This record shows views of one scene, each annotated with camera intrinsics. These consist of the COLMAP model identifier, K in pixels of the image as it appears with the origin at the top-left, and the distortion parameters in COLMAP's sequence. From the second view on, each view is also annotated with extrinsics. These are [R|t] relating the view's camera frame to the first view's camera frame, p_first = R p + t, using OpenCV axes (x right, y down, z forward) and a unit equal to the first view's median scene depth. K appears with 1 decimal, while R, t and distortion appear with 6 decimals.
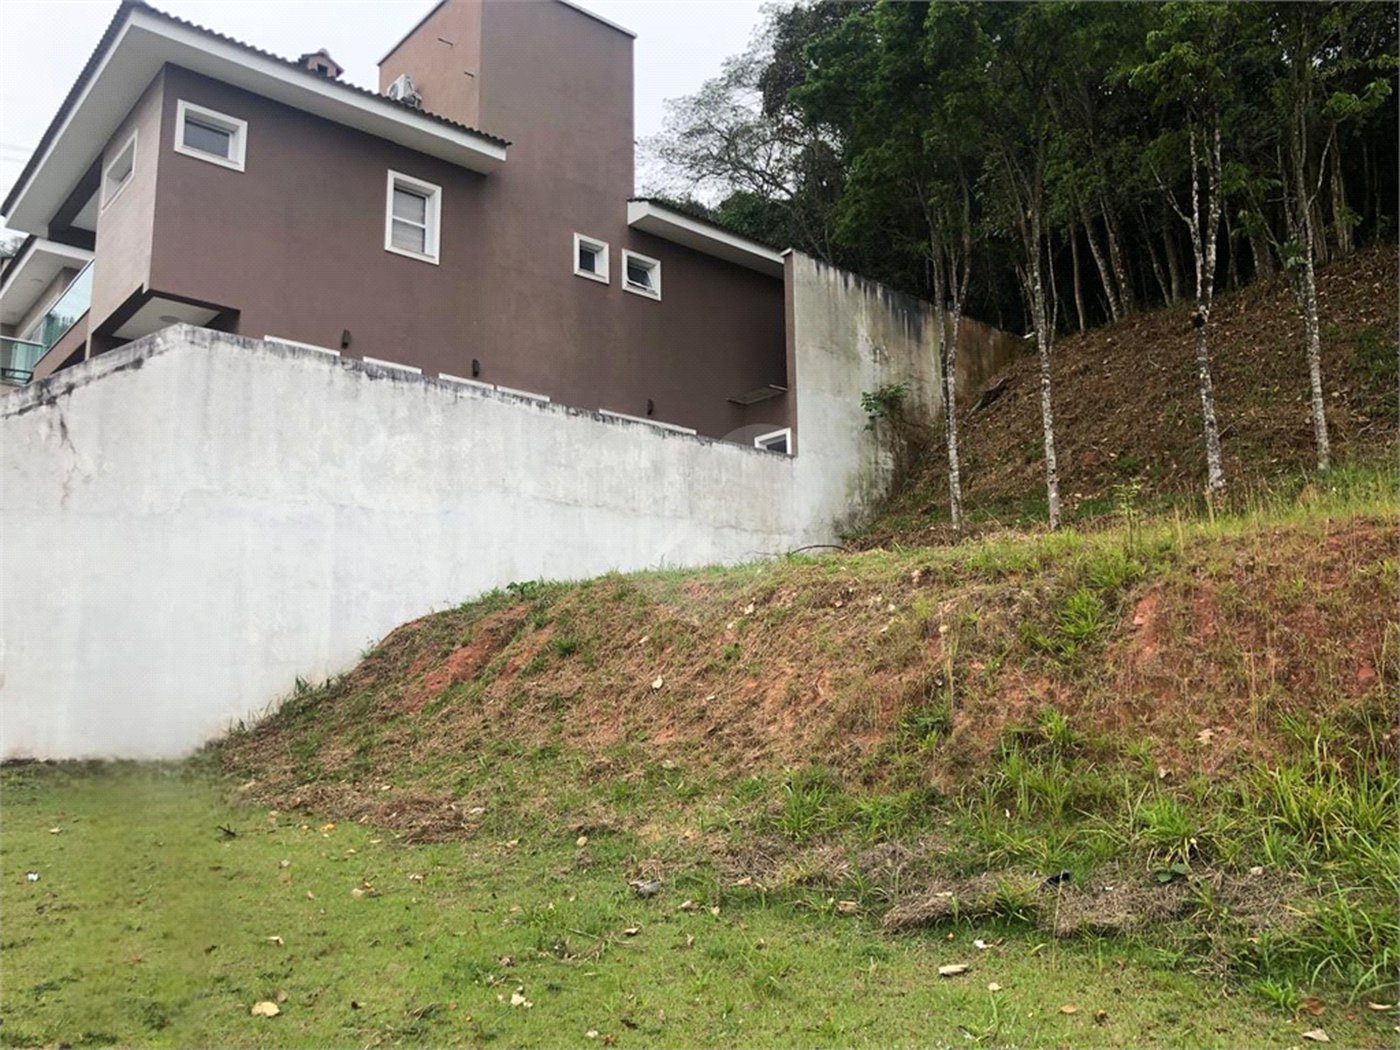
lens RADIAL K [[1184.9, 0, 700.0], [0, 1184.9, 525.0], [0, 0, 1]] dist [0.070329, -0.135120]
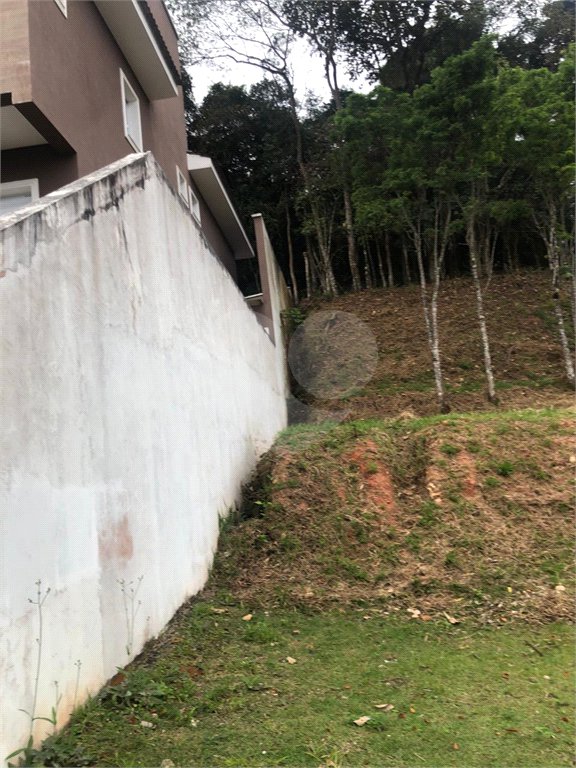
lens RADIAL K [[650.0, 0, 285.3], [0, 650.0, 353.7], [0, 0, 1]] dist [0.070329, -0.135120]
pose [[0.717556, 0.077167, 0.692213, -0.635237], [-0.024572, 0.996030, -0.085565, 0.032664], [-0.696067, 0.044388, 0.716603, 0.486732]]
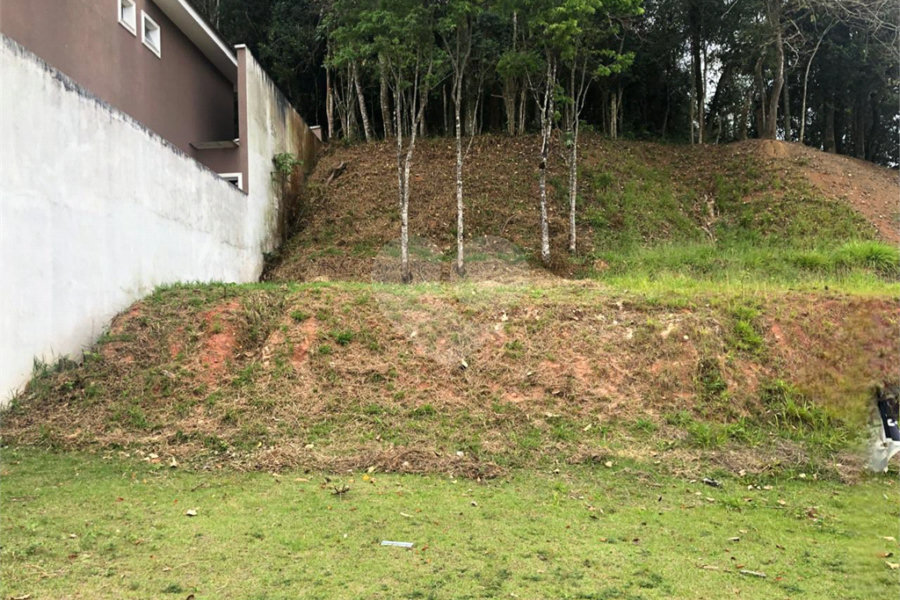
lens RADIAL K [[773.6, 0, 448.9], [0, 773.6, 288.2], [0, 0, 1]] dist [0.049011, 0.002205]
pose [[0.698475, 0.051573, 0.713774, -0.523201], [-0.102334, 0.994348, 0.028294, 0.004313], [-0.708280, -0.092806, 0.699805, 0.208560]]
